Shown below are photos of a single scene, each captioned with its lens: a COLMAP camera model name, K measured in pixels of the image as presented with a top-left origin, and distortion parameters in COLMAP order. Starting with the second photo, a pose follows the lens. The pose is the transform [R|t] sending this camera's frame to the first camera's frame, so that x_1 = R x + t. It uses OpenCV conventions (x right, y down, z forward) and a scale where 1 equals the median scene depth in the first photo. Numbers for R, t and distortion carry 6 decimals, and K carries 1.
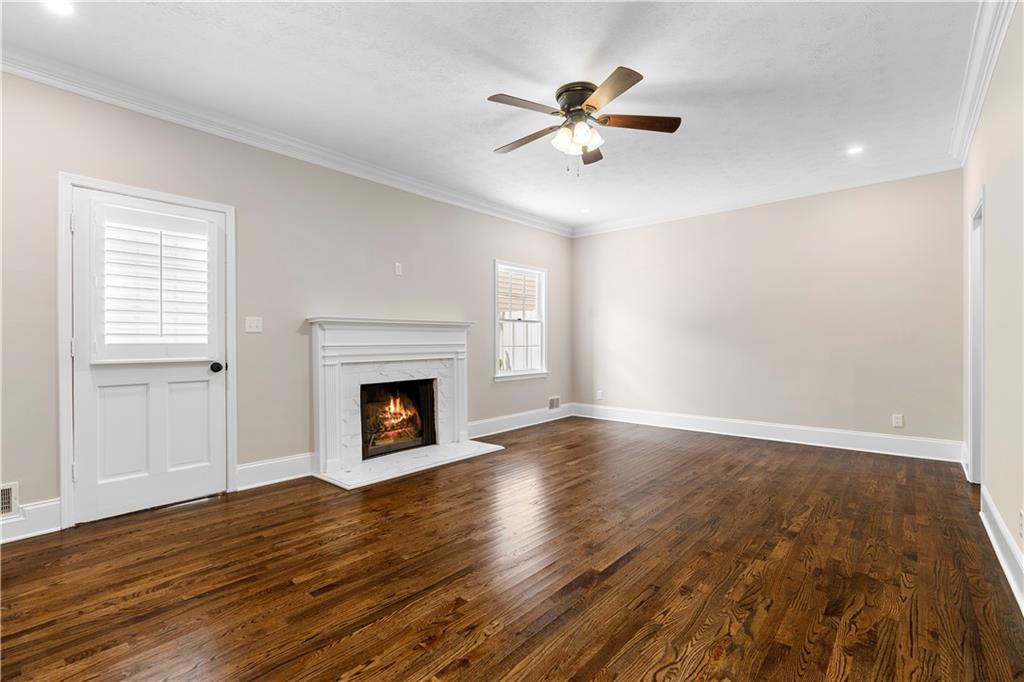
lens RADIAL K [[468.2, 0, 516.2], [0, 468.2, 339.2], [0, 0, 1]] dist [-0.008292, 0.002124]
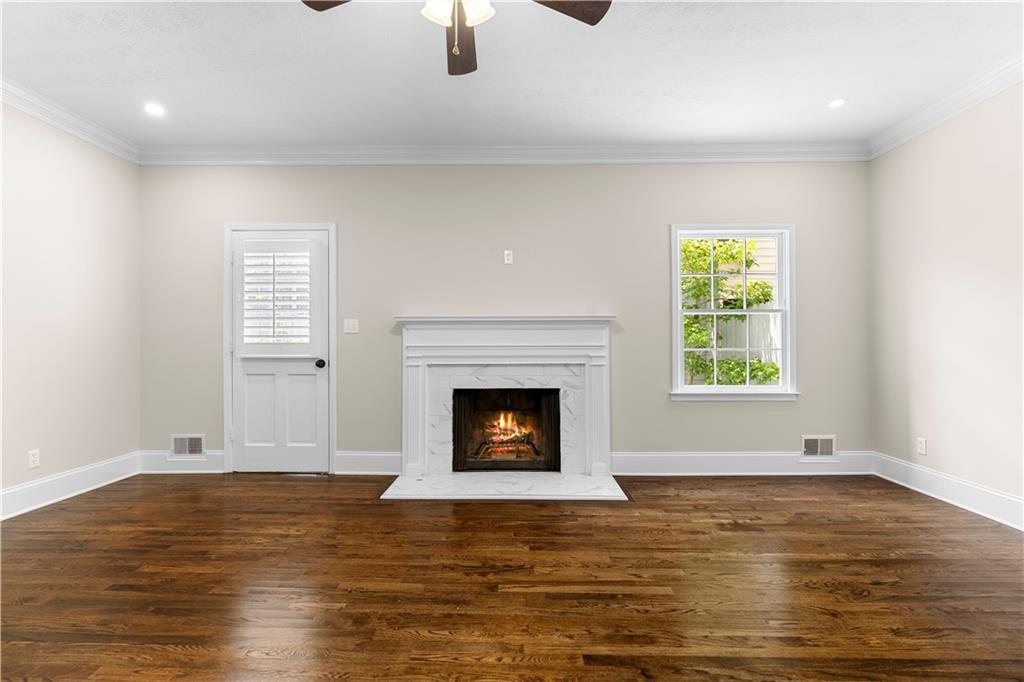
lens RADIAL K [[468.2, 0, 514.9], [0, 468.2, 335.1], [0, 0, 1]] dist [-0.008292, 0.002124]
pose [[0.635527, -0.009011, -0.772026, 0.489770], [0.001496, 0.999944, -0.010439, 0.001768], [0.772077, 0.005480, 0.635505, 0.545055]]
